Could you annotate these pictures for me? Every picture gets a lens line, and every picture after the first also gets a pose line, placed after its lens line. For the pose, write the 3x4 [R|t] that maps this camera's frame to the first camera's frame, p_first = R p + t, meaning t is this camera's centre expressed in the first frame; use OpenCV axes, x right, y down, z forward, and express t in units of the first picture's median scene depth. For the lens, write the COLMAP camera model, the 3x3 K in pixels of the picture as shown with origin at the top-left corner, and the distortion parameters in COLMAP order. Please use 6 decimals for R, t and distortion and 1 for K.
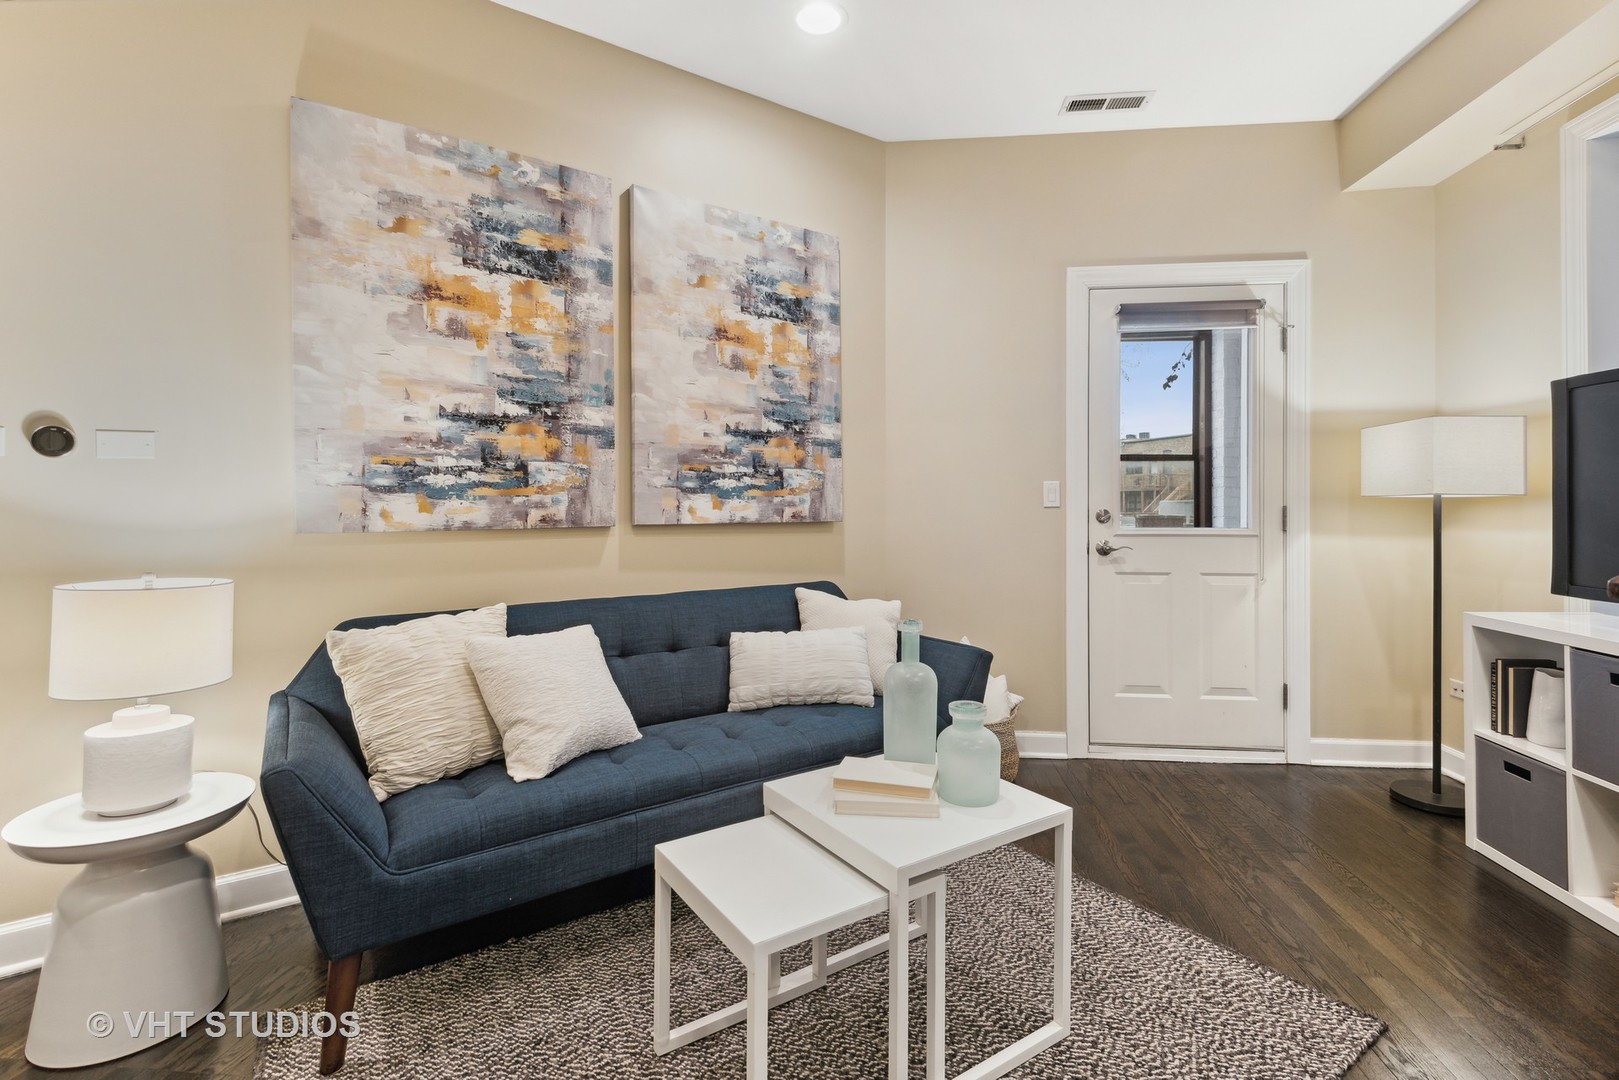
lens RADIAL K [[718.1, 0, 801.6], [0, 718.1, 529.4], [0, 0, 1]] dist [0.001101, -0.000113]
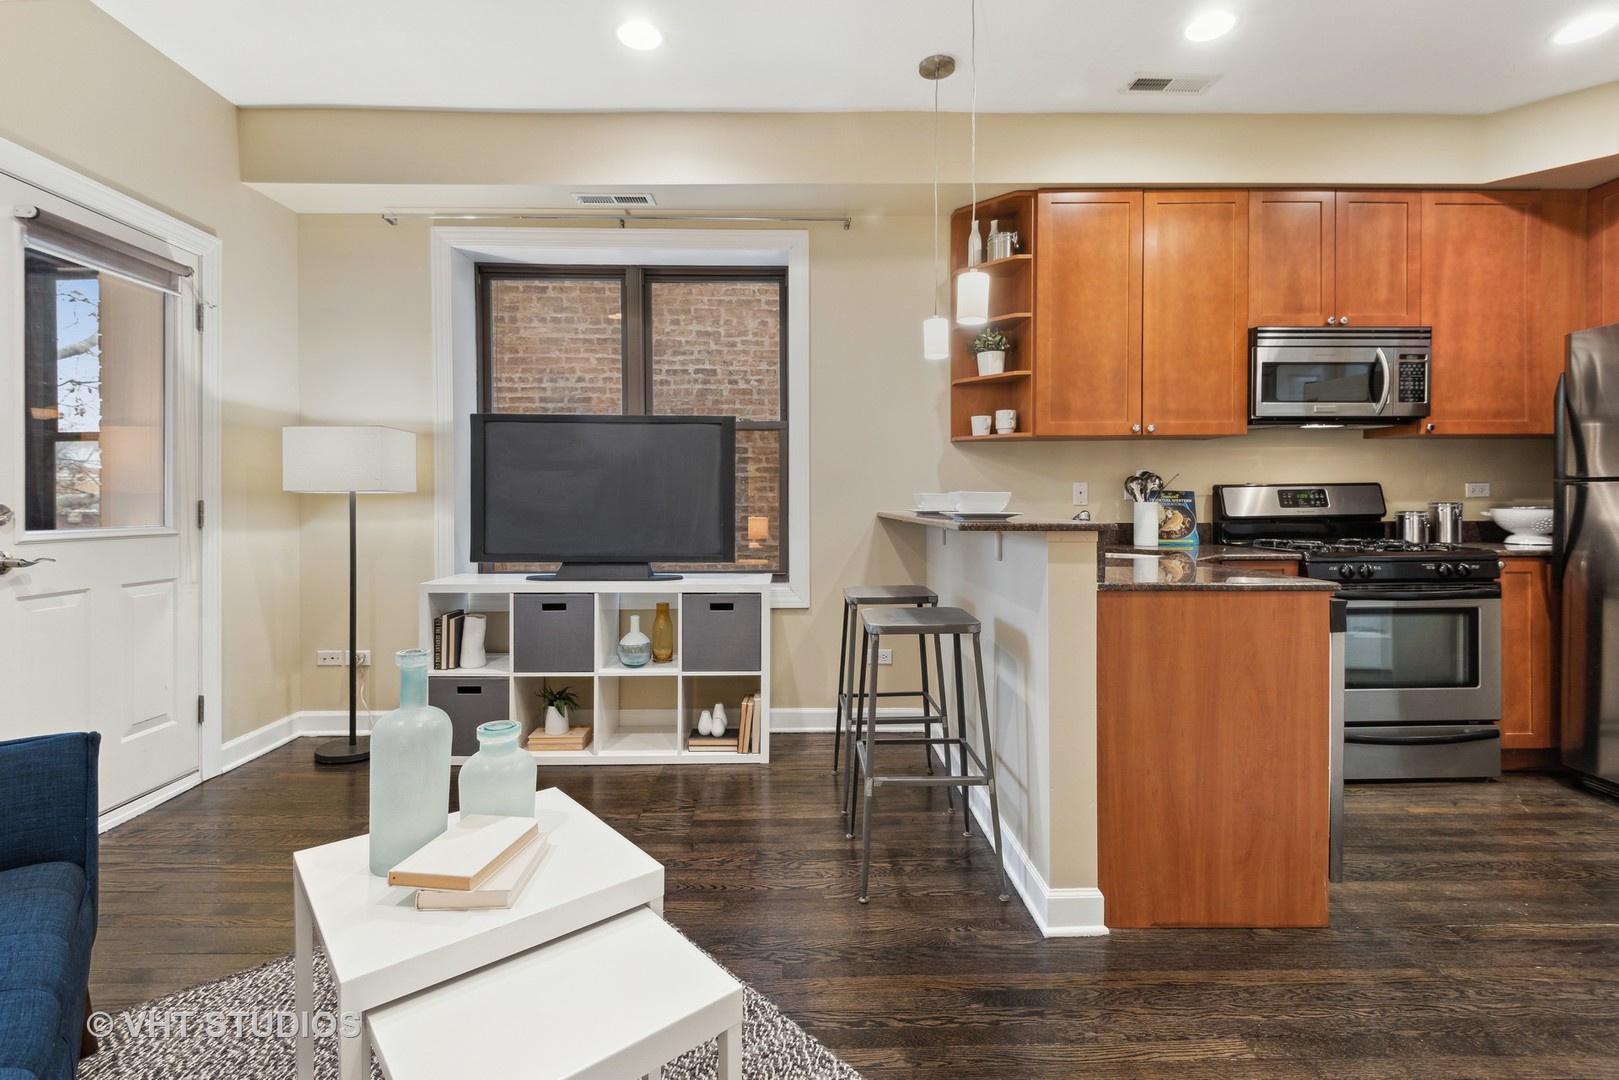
lens RADIAL K [[743.6, 0, 803.1], [0, 743.6, 500.8], [0, 0, 1]] dist [-0.001186, -0.000096]
pose [[-0.111893, 0.000318, 0.993720, -0.388085], [0.028863, 0.999579, 0.002930, -0.012848], [-0.993301, 0.029009, -0.111855, 0.387501]]
